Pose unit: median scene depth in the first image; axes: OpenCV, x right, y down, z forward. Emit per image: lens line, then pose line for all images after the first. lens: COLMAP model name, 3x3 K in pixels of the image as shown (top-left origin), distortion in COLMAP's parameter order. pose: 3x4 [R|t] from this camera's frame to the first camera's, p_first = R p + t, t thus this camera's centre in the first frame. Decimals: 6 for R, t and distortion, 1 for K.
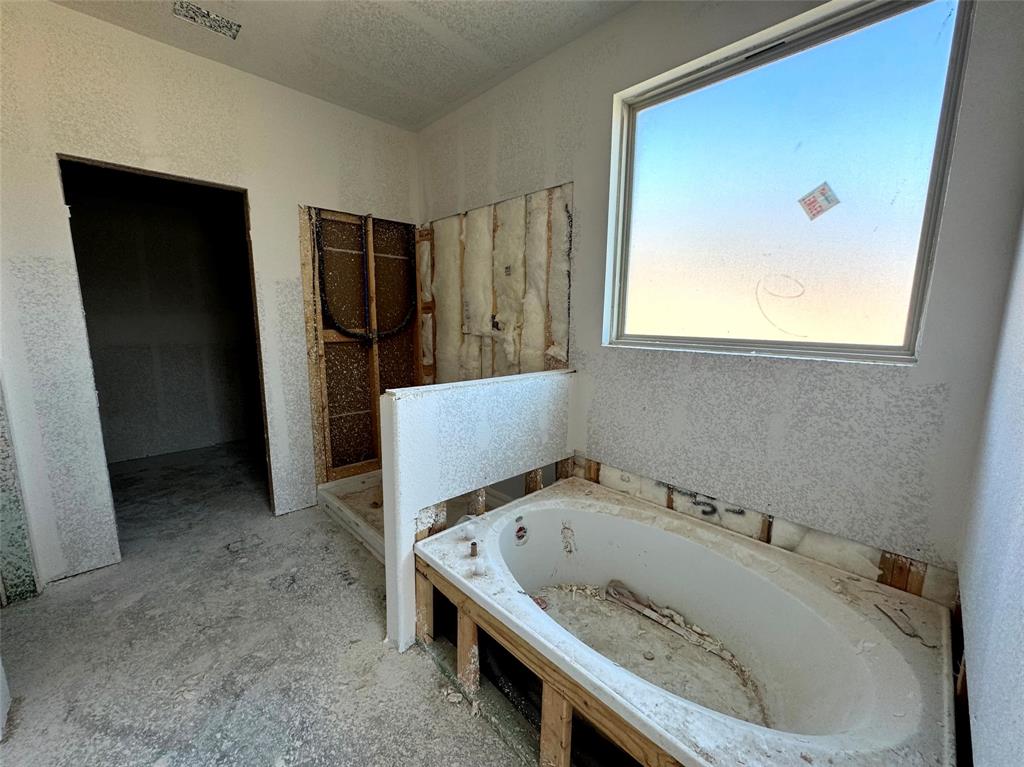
lens RADIAL K [[408.8, 0, 512.3], [0, 408.8, 382.2], [0, 0, 1]] dist [-0.002596, 0.000474]
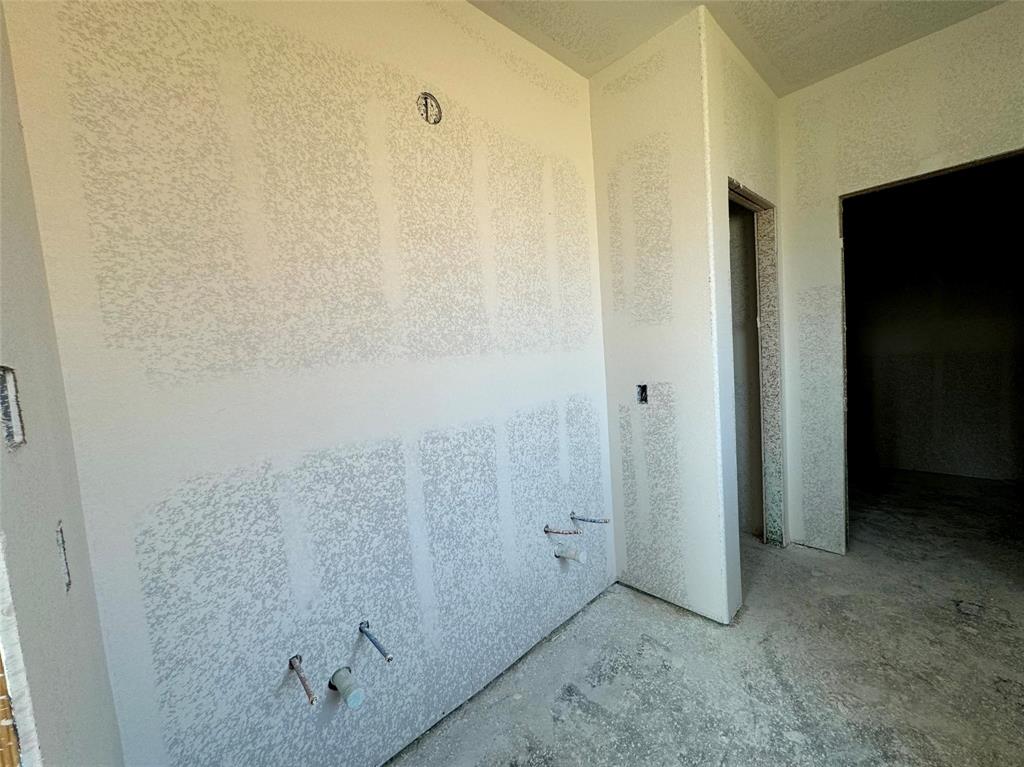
lens RADIAL K [[408.8, 0, 512.7], [0, 408.8, 383.0], [0, 0, 1]] dist [-0.002596, 0.000474]
pose [[-0.009866, 0.068640, -0.997593, 0.117915], [-0.081203, 0.994291, 0.069216, -0.023041], [0.996649, 0.081691, -0.004235, 0.096340]]
